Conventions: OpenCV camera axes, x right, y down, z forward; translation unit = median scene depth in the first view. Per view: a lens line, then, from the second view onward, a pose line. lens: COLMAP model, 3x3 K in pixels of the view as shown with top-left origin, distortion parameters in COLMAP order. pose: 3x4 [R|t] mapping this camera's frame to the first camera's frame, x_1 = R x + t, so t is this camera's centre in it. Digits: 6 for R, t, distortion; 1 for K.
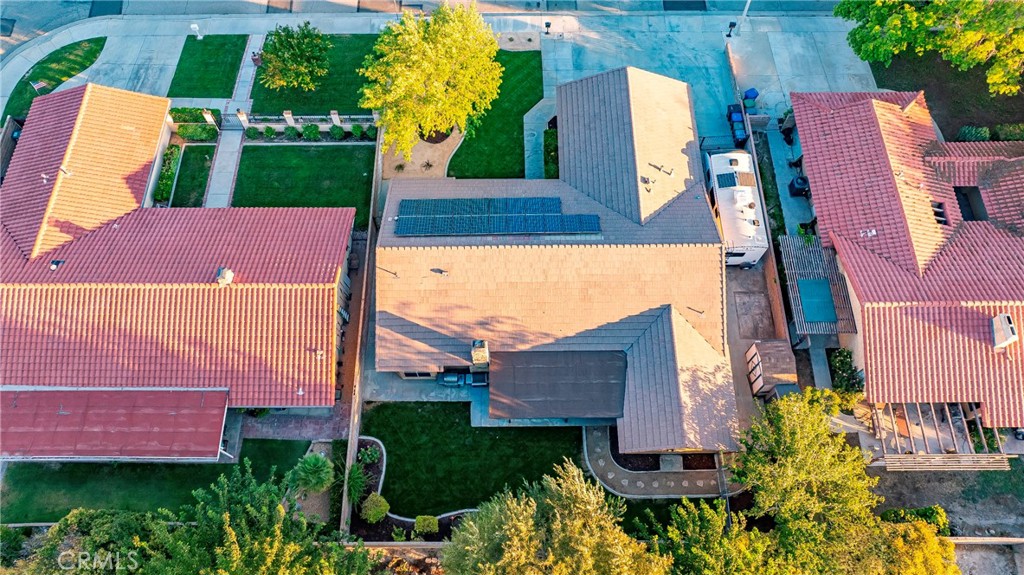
lens RADIAL K [[756.1, 0, 516.0], [0, 756.1, 288.7], [0, 0, 1]] dist [-0.012250, -0.002205]
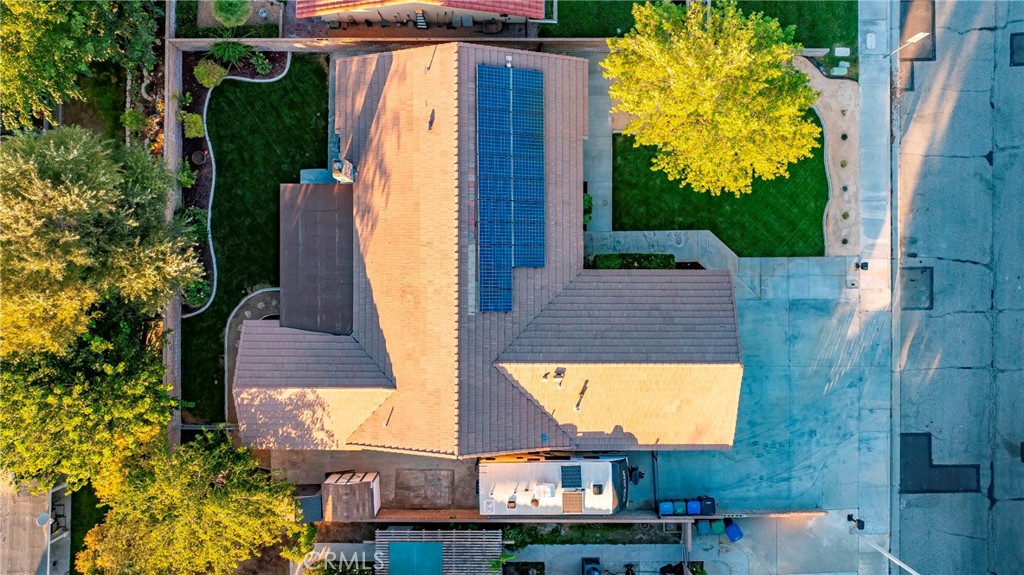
lens RADIAL K [[756.1, 0, 512.7], [0, 756.1, 284.2], [0, 0, 1]] dist [-0.012250, -0.002205]
pose [[-0.010561, 0.999939, -0.003232, 0.081037], [-0.893943, -0.007993, 0.448109, -0.462558], [0.448056, 0.007621, 0.893973, 0.265431]]
